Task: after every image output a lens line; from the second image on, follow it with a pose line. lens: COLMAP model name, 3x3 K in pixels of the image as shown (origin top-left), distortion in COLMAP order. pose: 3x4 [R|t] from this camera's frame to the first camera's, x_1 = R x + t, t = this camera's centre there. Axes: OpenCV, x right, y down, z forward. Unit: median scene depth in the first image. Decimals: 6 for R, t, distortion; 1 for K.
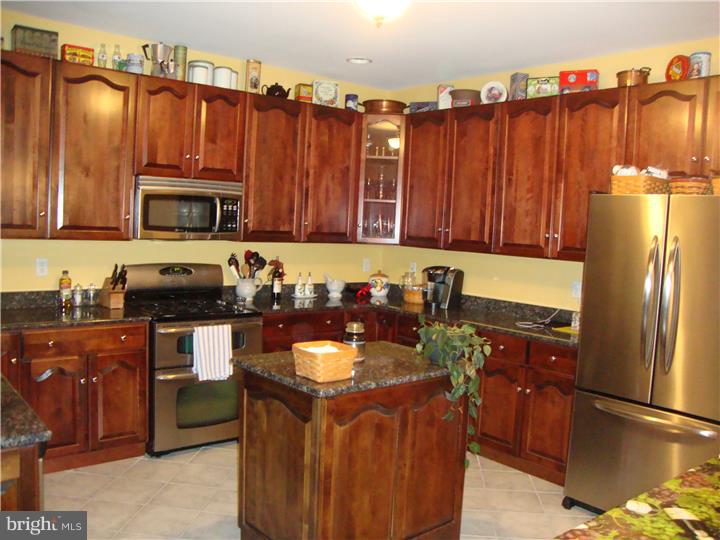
lens RADIAL K [[635.3, 0, 363.7], [0, 635.3, 272.1], [0, 0, 1]] dist [-0.186175, 0.134564]
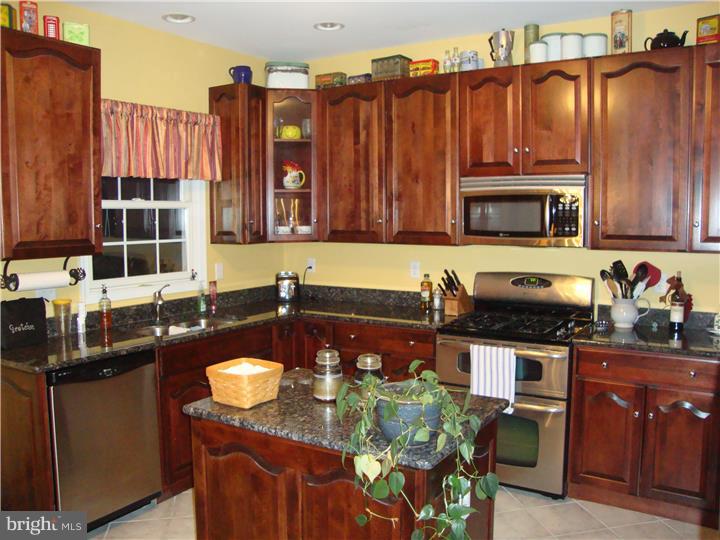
lens RADIAL K [[635.3, 0, 363.5], [0, 635.3, 267.0], [0, 0, 1]] dist [-0.186175, 0.134564]
pose [[0.292664, 0.031640, -0.955692, 0.498088], [-0.057012, 0.998252, 0.015591, -0.024538], [0.954514, 0.049923, 0.293956, 0.553647]]
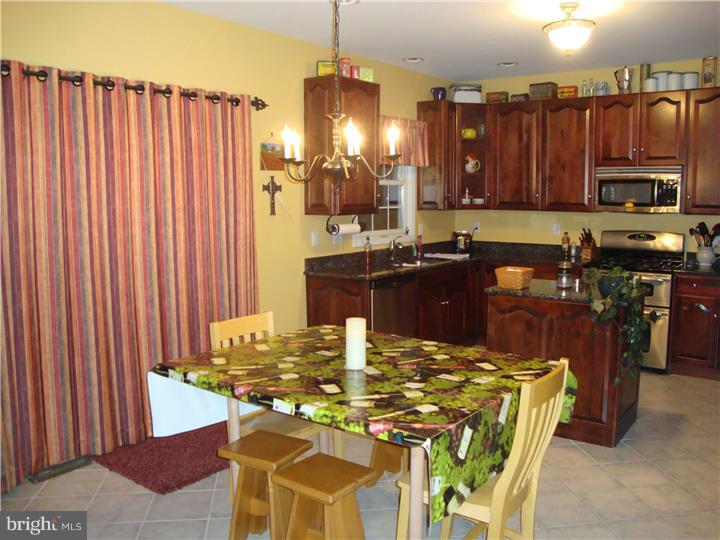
lens RADIAL K [[635.3, 0, 353.0], [0, 635.3, 264.8], [0, 0, 1]] dist [-0.186175, 0.134564]
pose [[0.198754, 0.063467, -0.977992, 0.900725], [-0.063512, 0.996637, 0.051770, 0.030690], [0.977989, 0.051825, 0.202116, 0.159496]]
